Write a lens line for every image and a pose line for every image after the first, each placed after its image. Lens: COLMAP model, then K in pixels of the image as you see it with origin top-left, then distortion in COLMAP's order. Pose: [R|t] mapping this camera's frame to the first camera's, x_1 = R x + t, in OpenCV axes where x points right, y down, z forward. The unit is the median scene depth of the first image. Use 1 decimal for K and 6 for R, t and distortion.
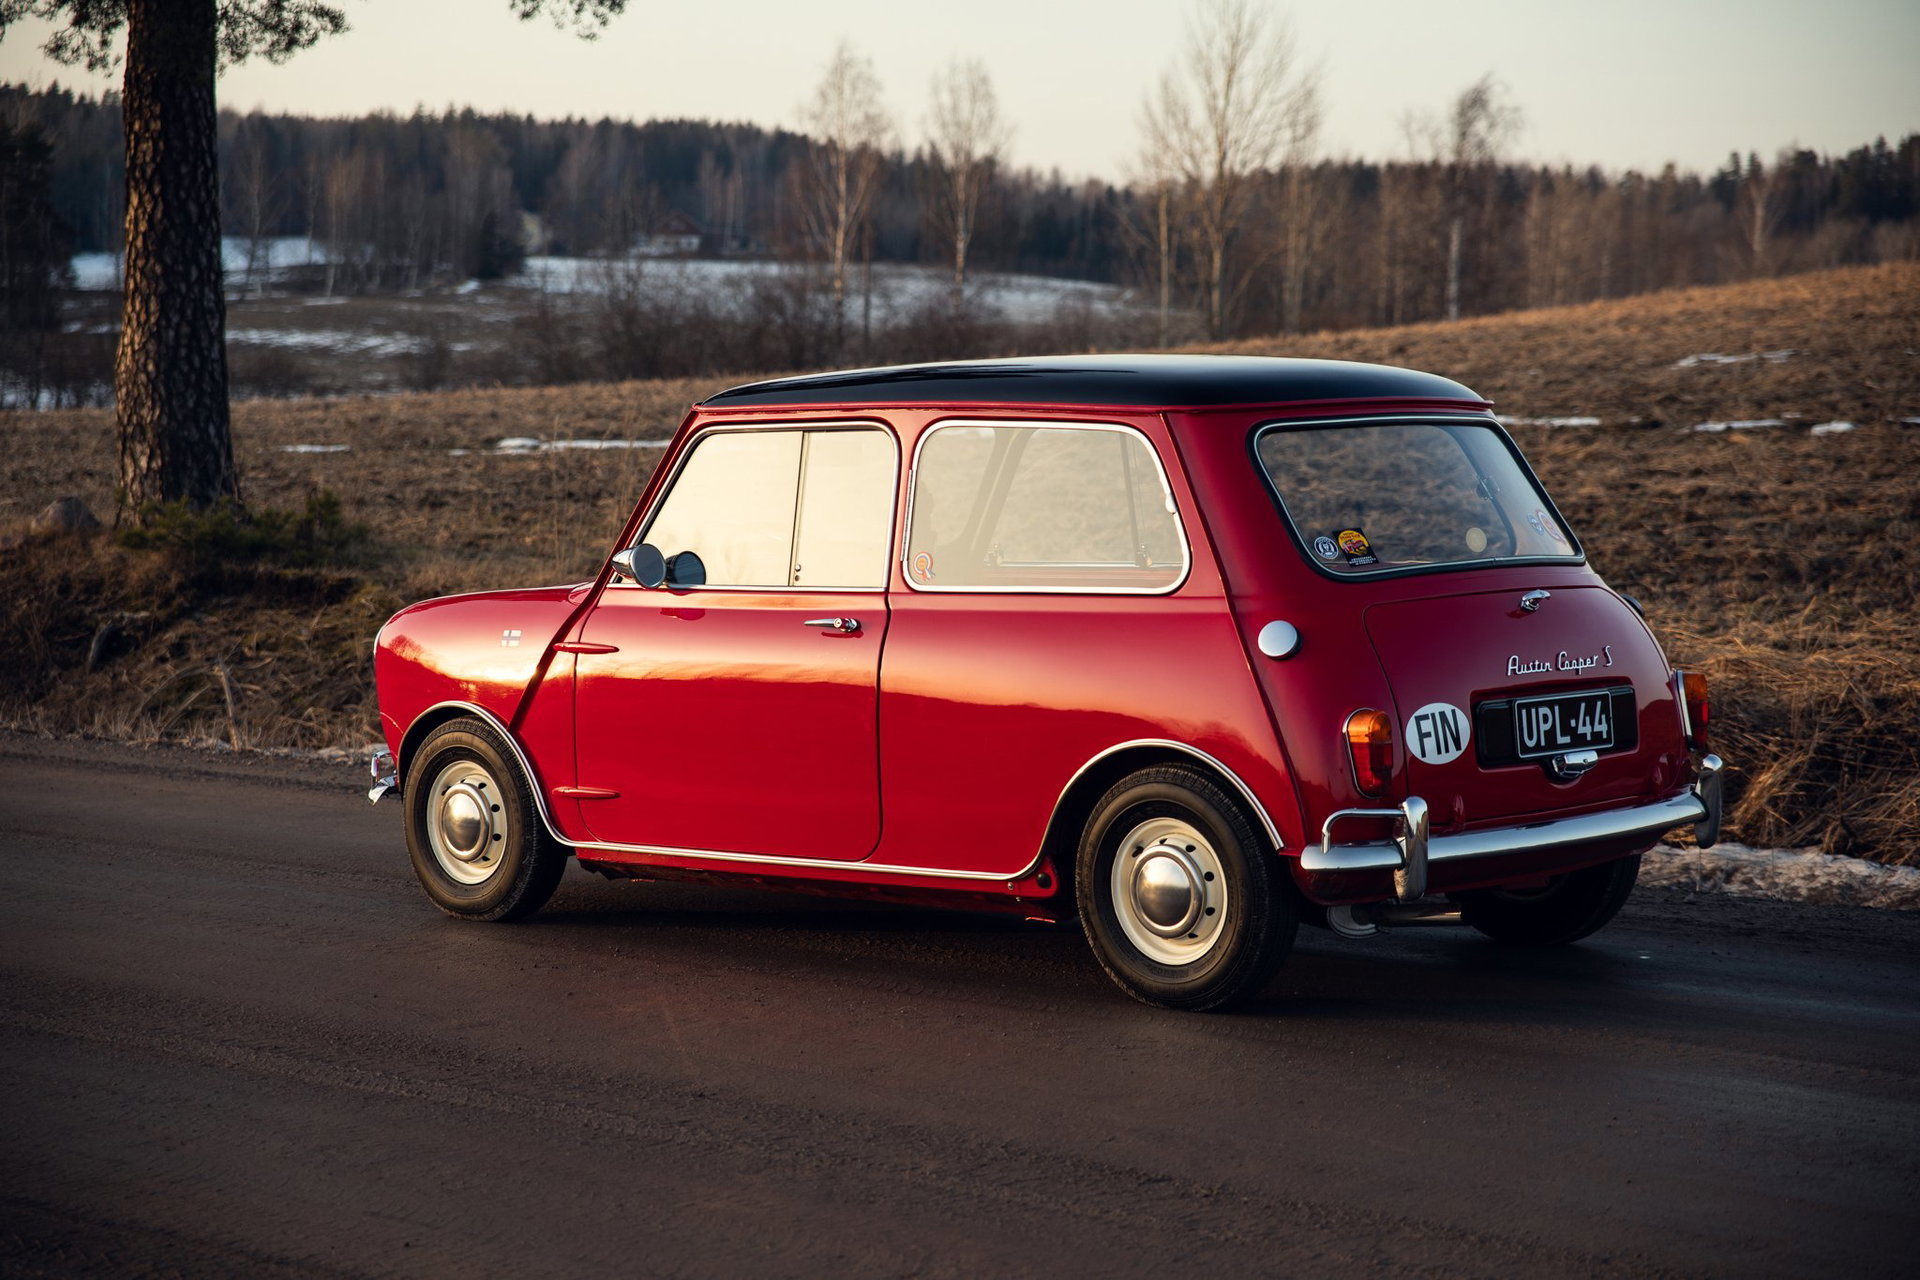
lens RADIAL K [[3496.1, 0, 960.7], [0, 3496.1, 633.9], [0, 0, 1]] dist [0.261451, 0.000000]
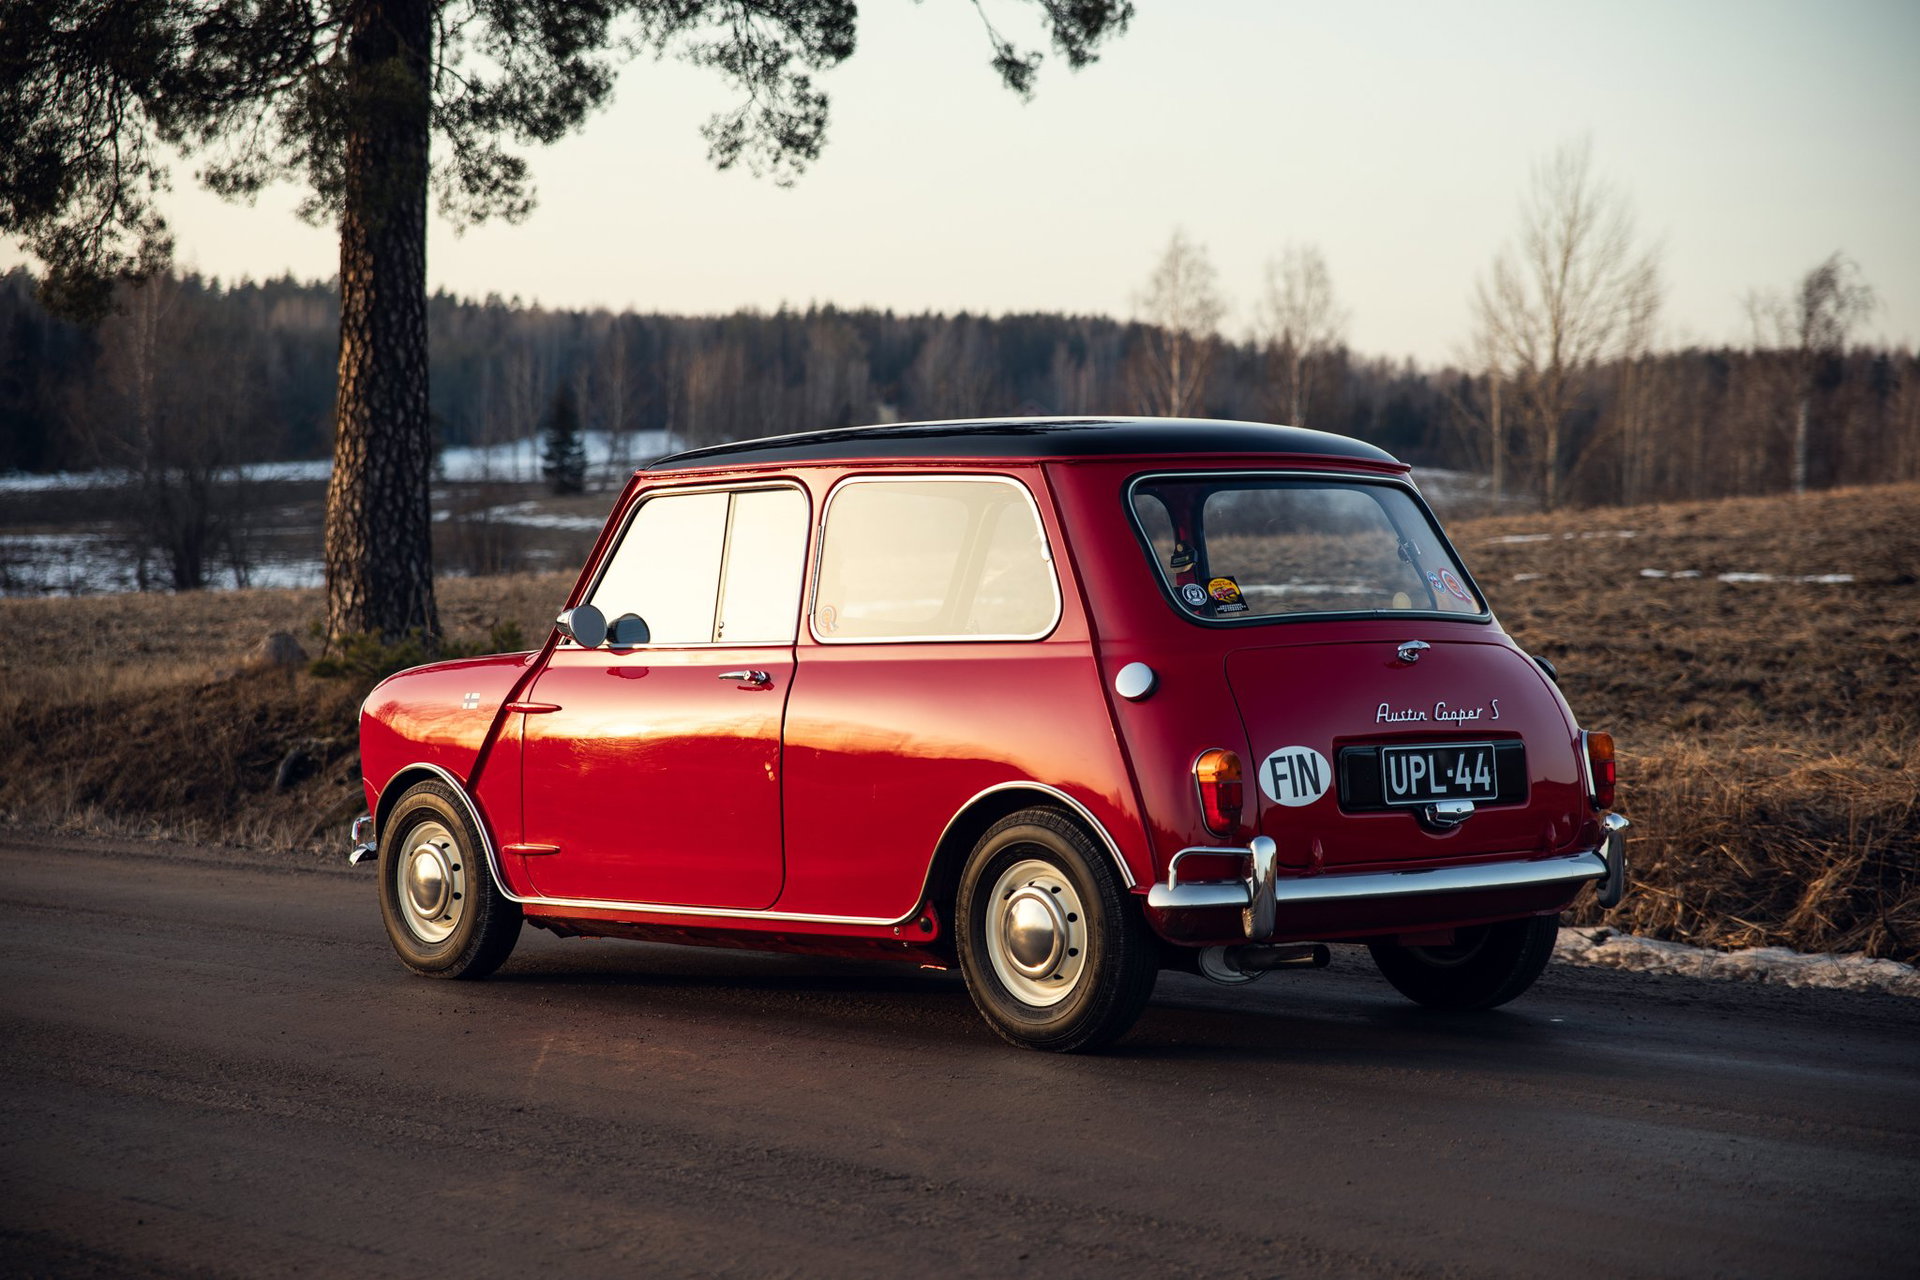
lens RADIAL K [[3496.1, 0, 953.7], [0, 3496.1, 656.9], [0, 0, 1]] dist [0.261451, 0.000000]
pose [[0.995328, 0.005631, -0.096386, 0.098832], [-0.010014, 0.998935, -0.045045, 0.029532], [0.096030, 0.045799, 0.994324, -0.007208]]
